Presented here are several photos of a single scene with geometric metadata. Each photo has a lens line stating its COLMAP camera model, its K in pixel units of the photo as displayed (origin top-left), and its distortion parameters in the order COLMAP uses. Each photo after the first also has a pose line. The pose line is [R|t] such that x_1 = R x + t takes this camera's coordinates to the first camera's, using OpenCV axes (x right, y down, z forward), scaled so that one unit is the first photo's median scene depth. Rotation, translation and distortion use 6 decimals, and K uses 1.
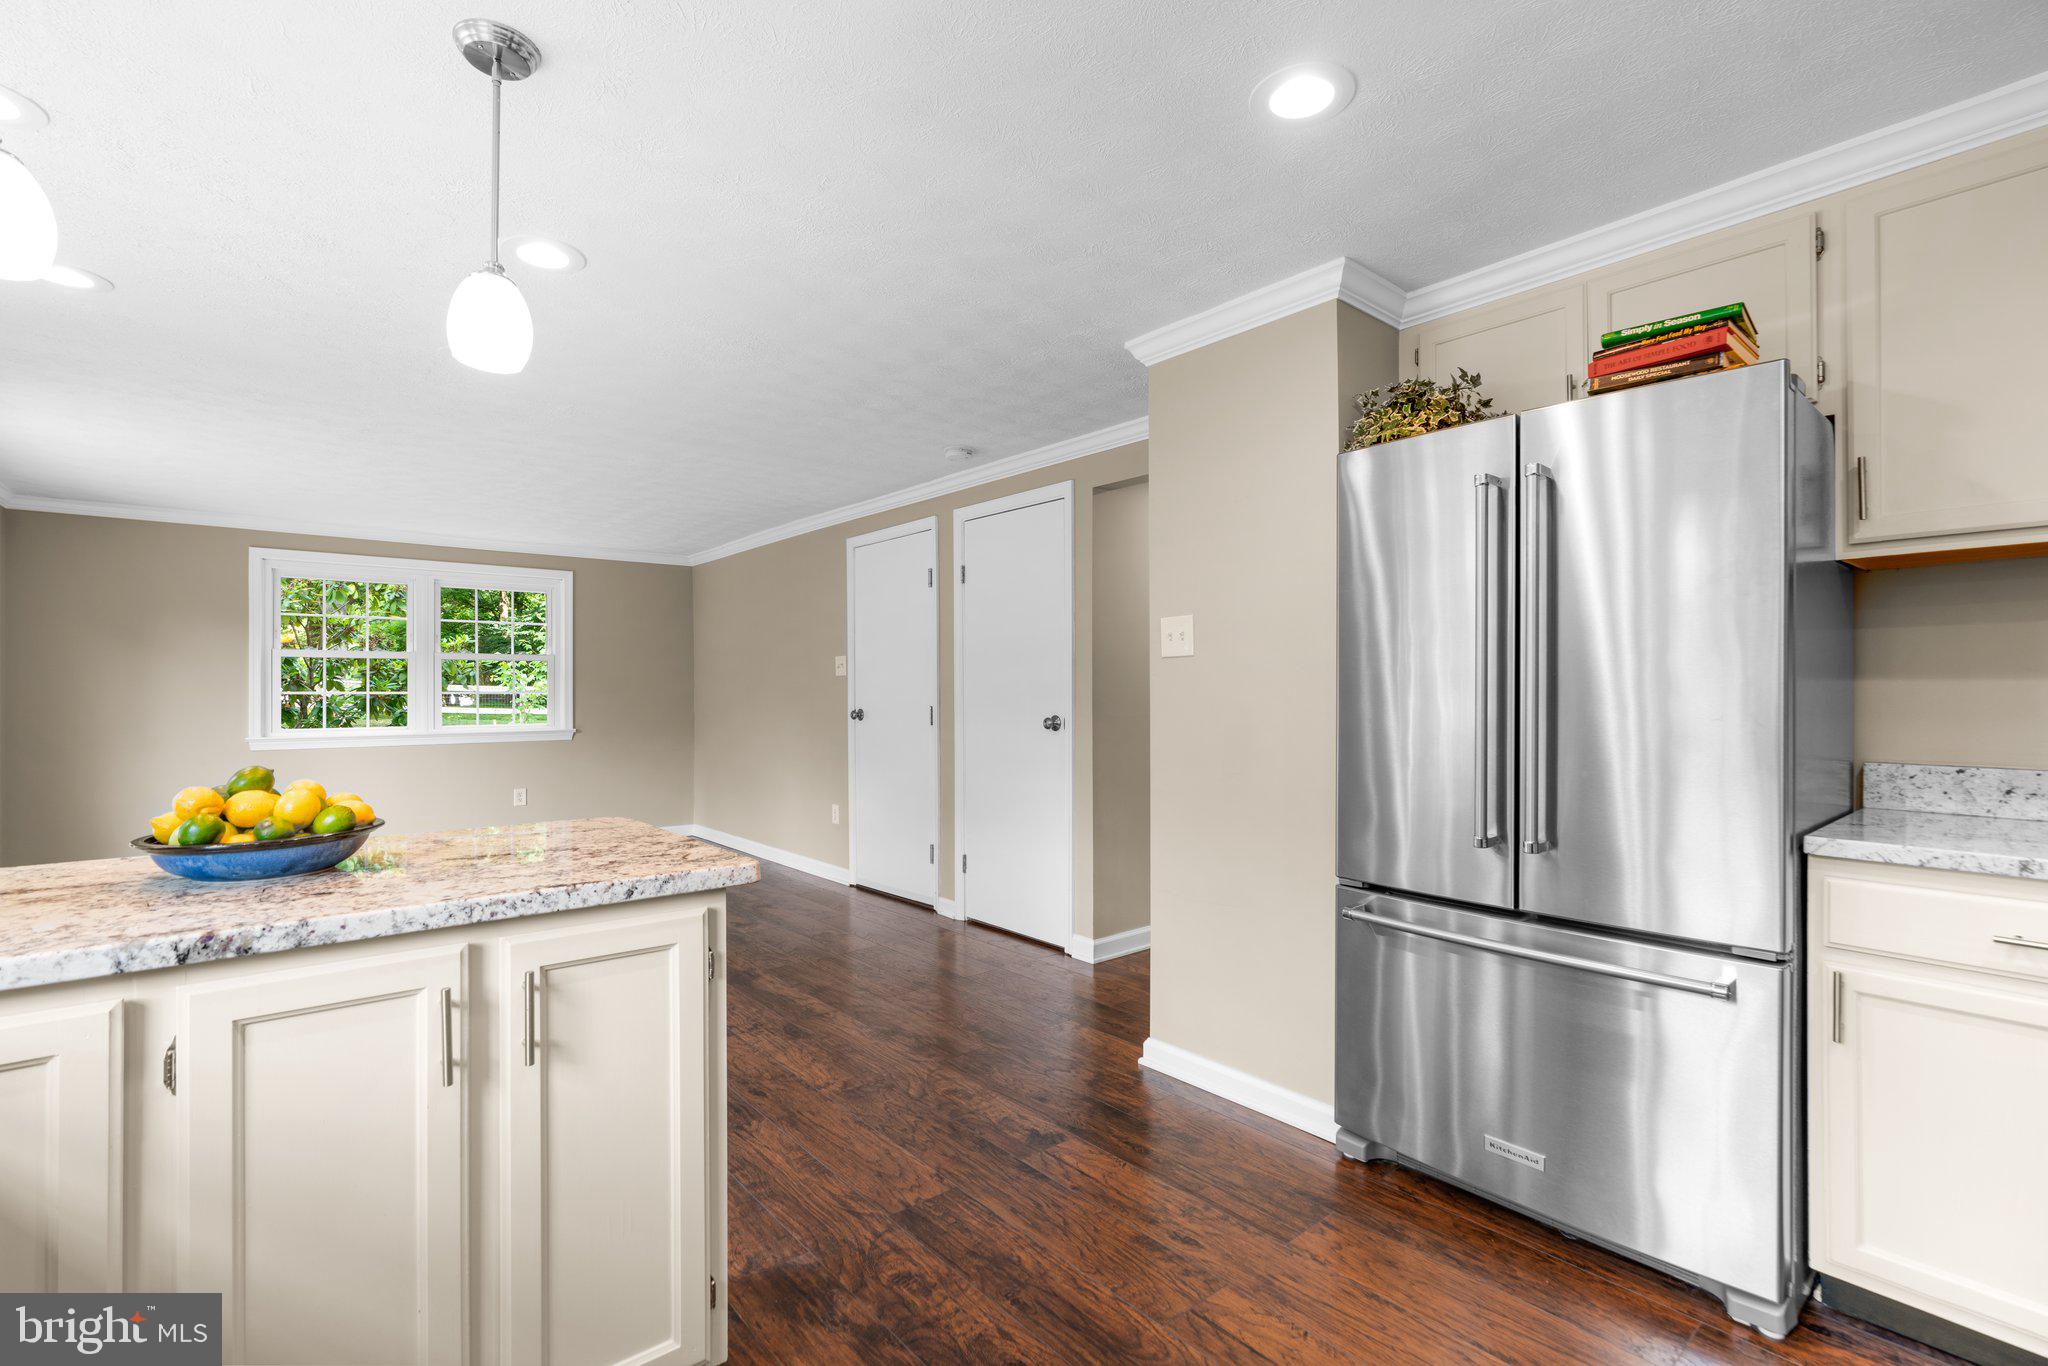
lens RADIAL K [[922.2, 0, 1028.4], [0, 922.2, 681.5], [0, 0, 1]] dist [-0.013552, 0.006274]
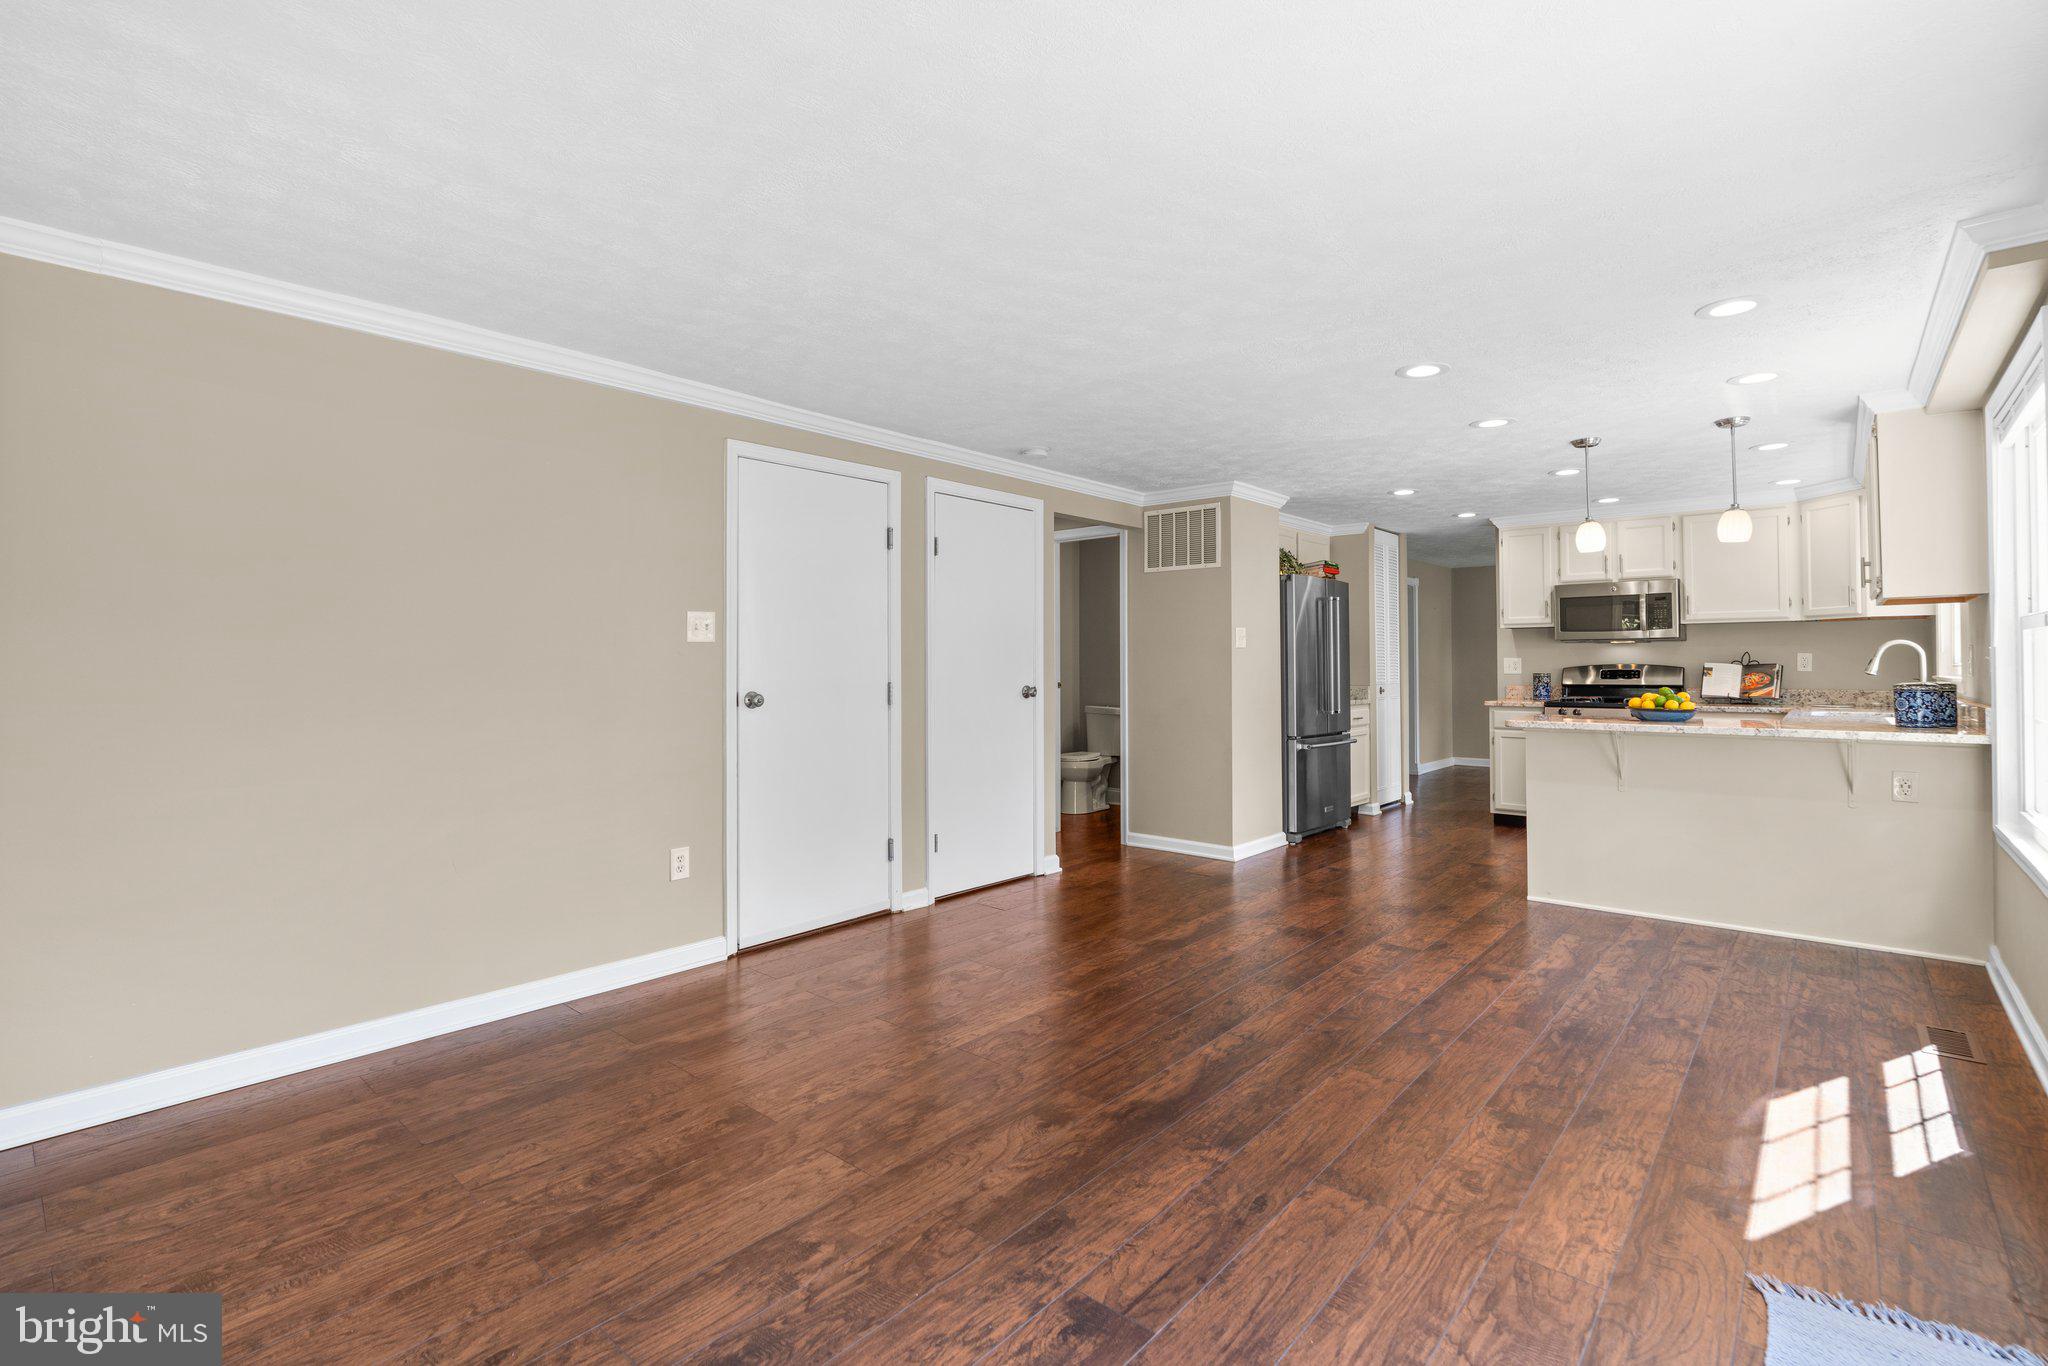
lens RADIAL K [[934.6, 0, 1032.0], [0, 934.6, 646.8], [0, 0, 1]] dist [-0.004025, 0.000039]
pose [[-0.150703, 0.022577, 0.988321, -2.059646], [-0.006573, 0.999694, -0.023839, 0.025604], [-0.988557, -0.010089, -0.150509, 2.031908]]
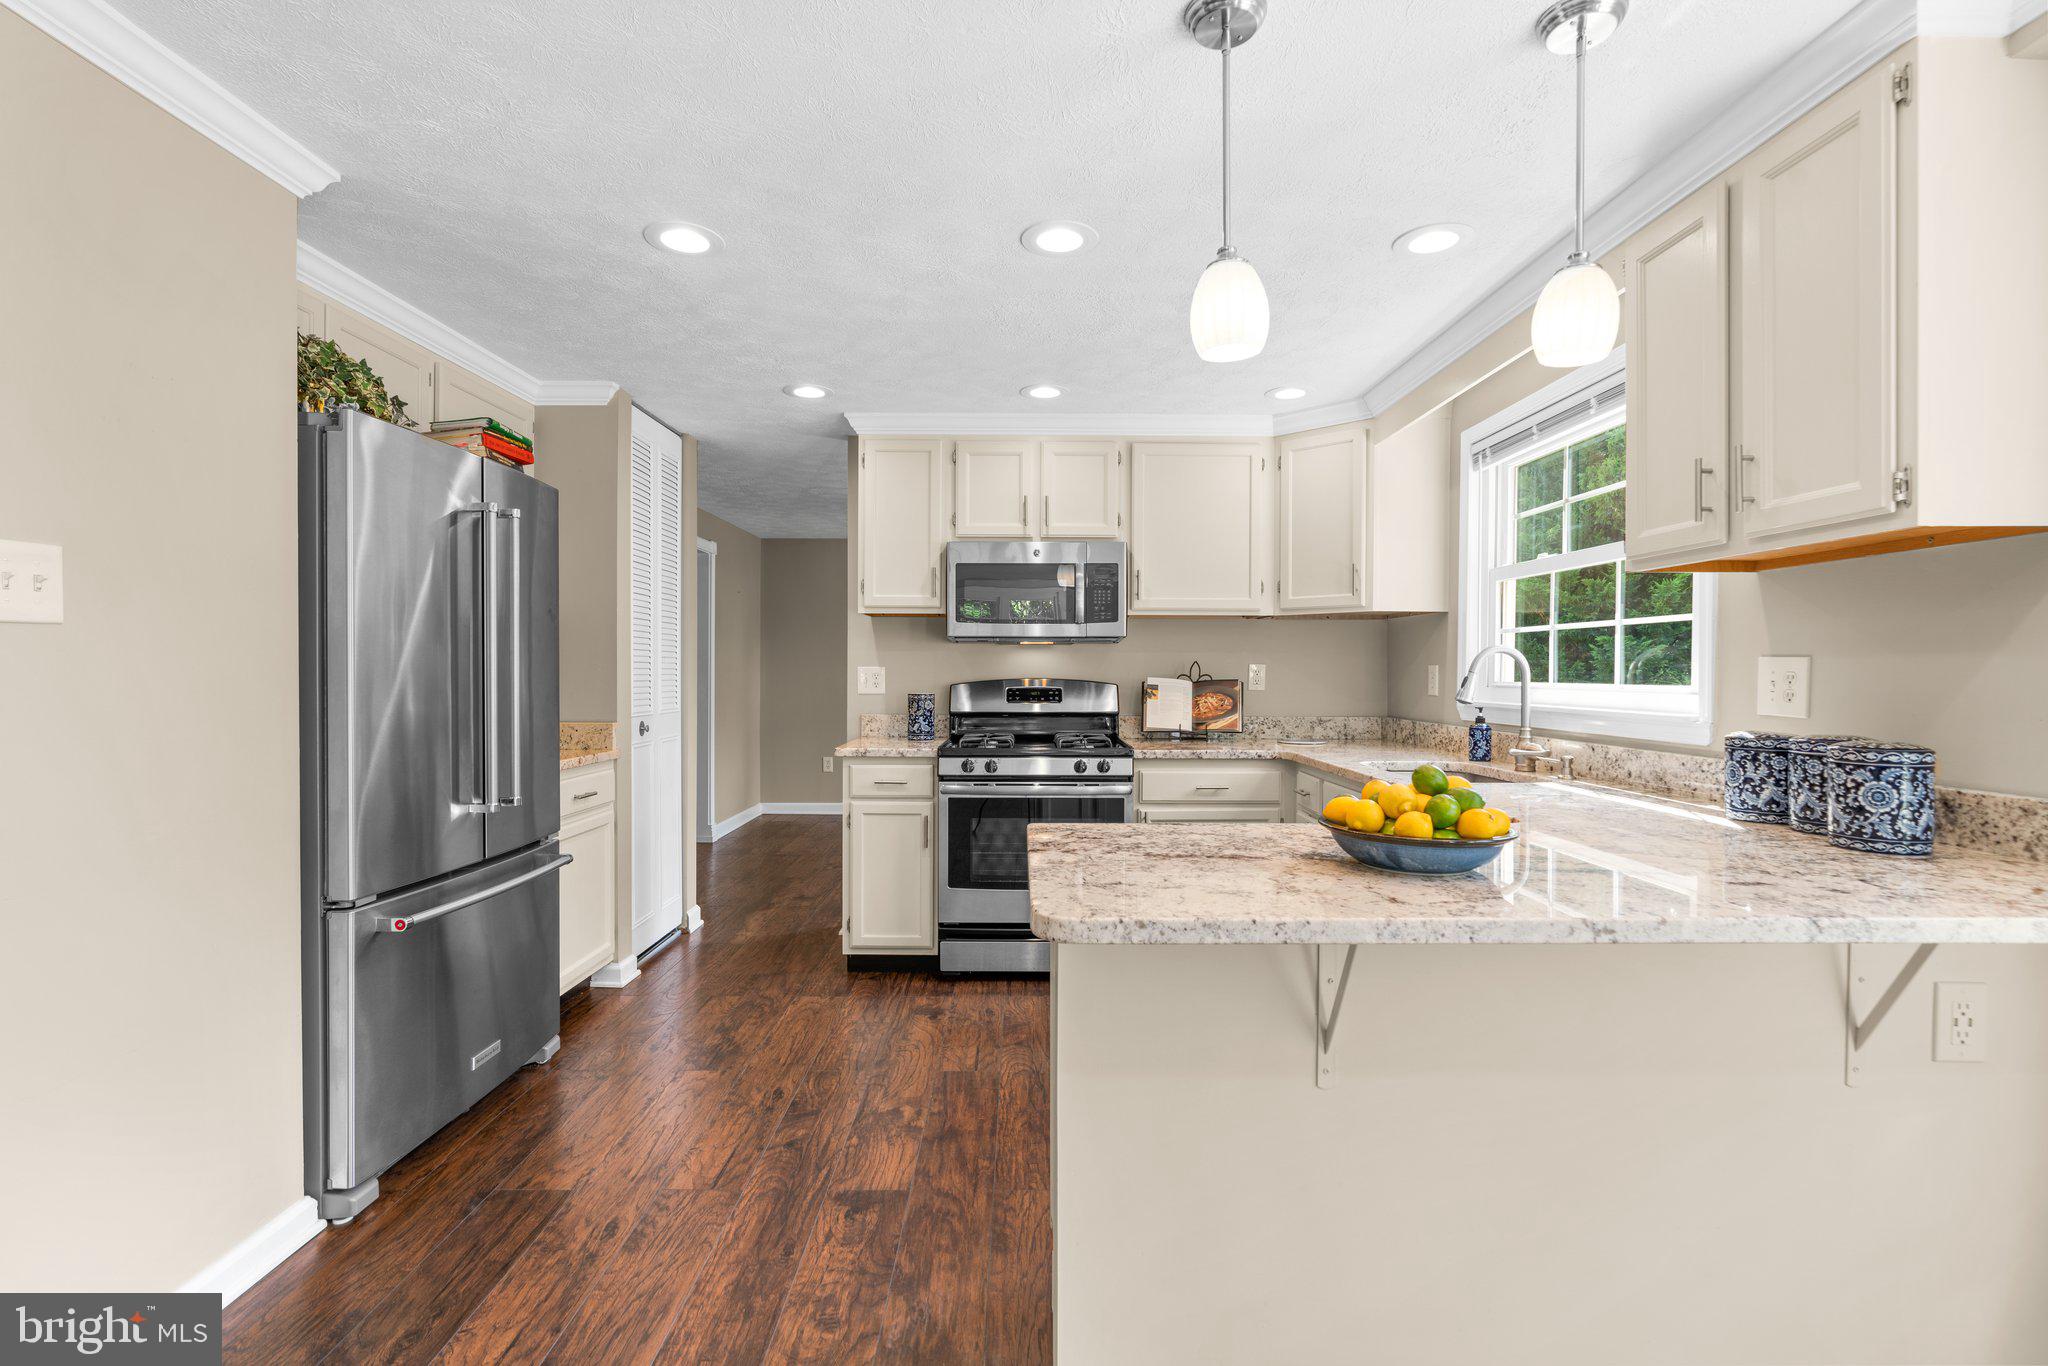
lens RADIAL K [[922.2, 0, 1028.4], [0, 922.2, 681.5], [0, 0, 1]] dist [-0.013552, 0.006274]
pose [[-0.766368, -0.008897, 0.642340, -0.662554], [-0.008605, 0.999957, 0.003584, -0.001542], [-0.642344, -0.002780, -0.766411, 1.190011]]
